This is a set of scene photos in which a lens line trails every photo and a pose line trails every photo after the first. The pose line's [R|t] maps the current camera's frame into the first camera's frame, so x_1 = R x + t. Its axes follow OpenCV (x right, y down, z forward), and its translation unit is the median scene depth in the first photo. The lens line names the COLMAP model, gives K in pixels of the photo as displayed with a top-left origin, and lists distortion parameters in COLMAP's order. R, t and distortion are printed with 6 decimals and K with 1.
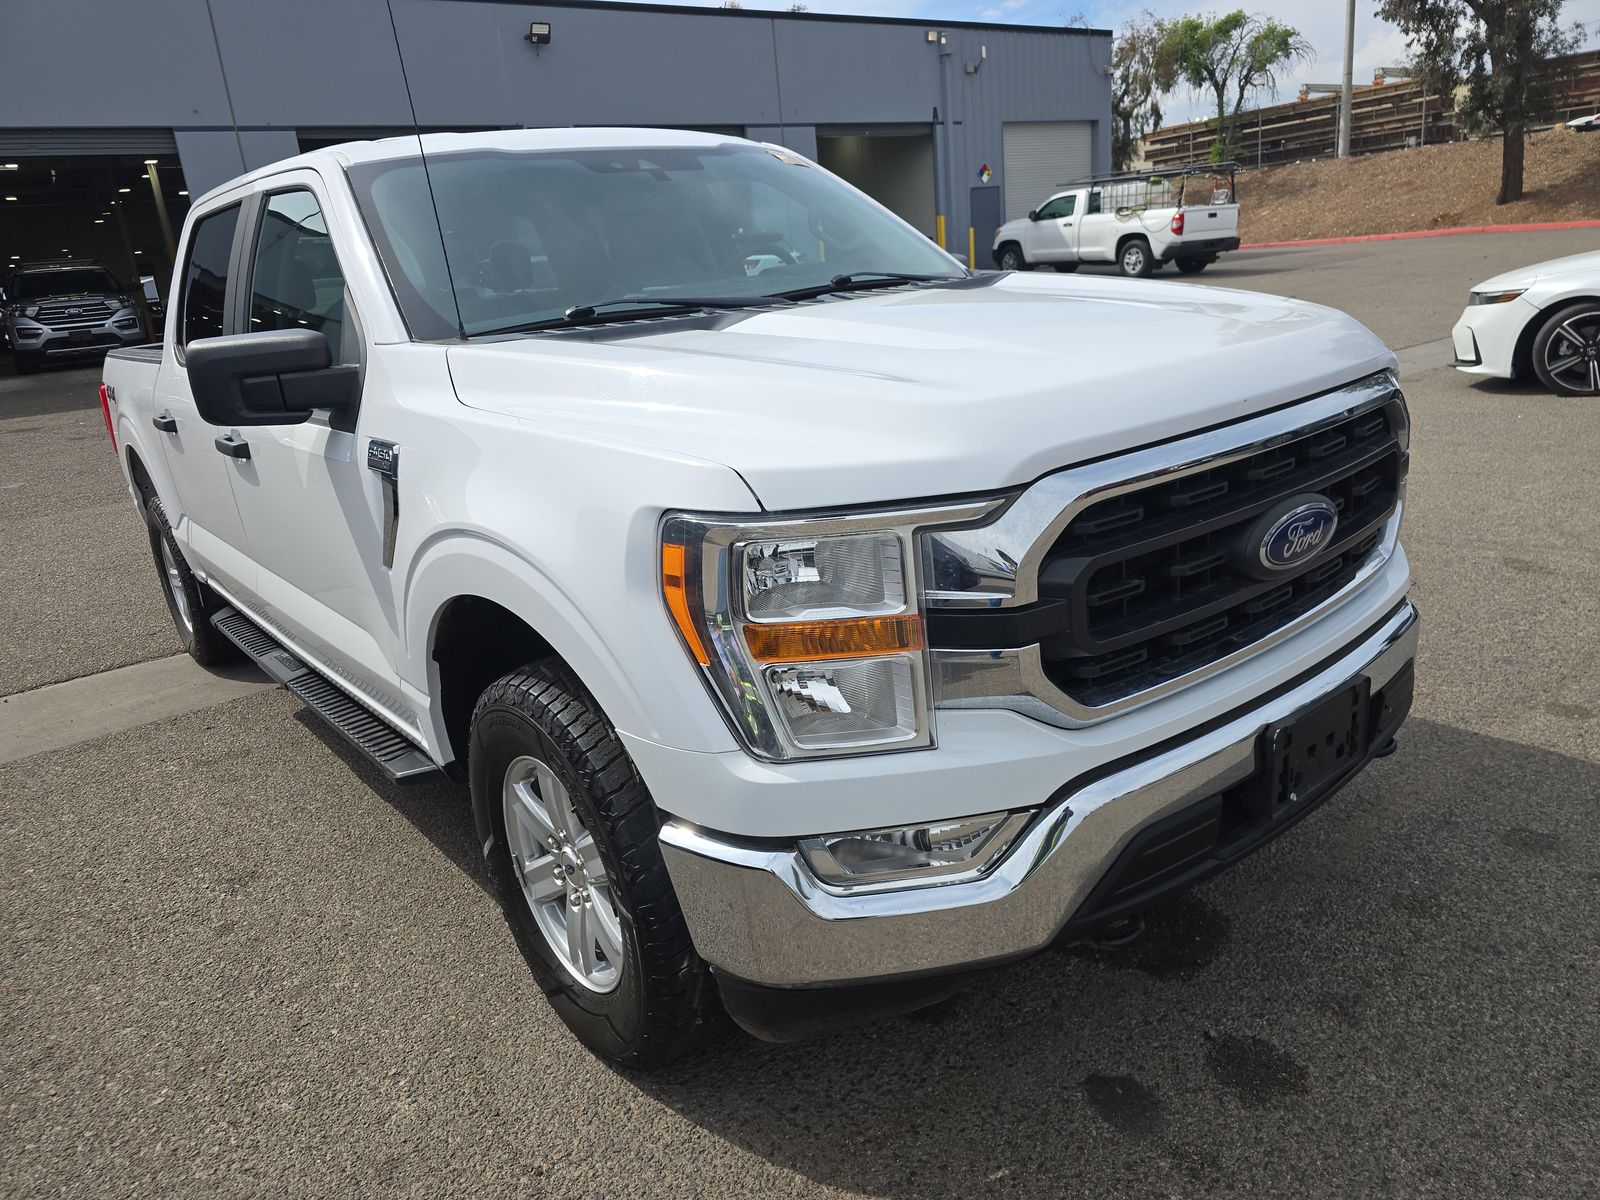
lens RADIAL K [[1097.1, 0, 775.5], [0, 1097.1, 622.0], [0, 0, 1]] dist [0.009071, -0.001700]
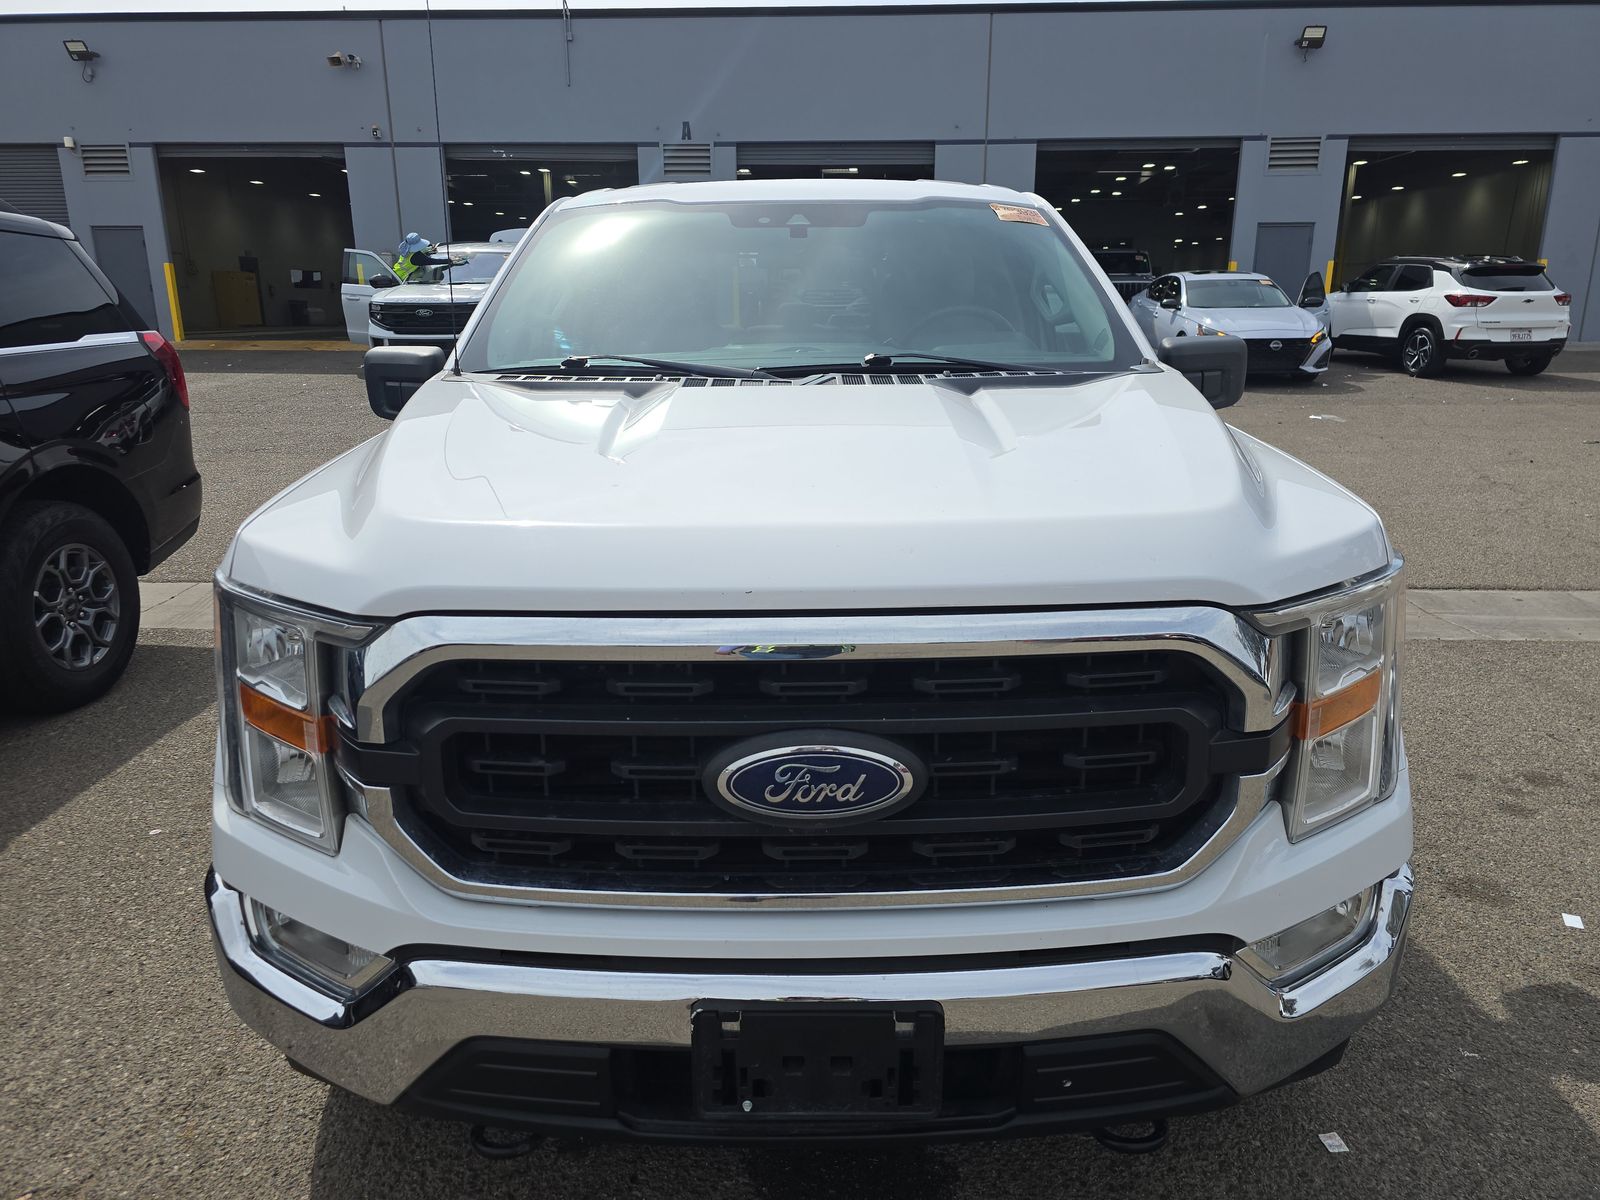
lens RADIAL K [[1069.5, 0, 804.1], [0, 1069.5, 597.7], [0, 0, 1]] dist [0.044526, -0.032185]
pose [[0.777437, 0.249481, -0.577366, 0.659466], [-0.256785, 0.963877, 0.070727, -0.191611], [0.574155, 0.093273, 0.813416, 0.292196]]
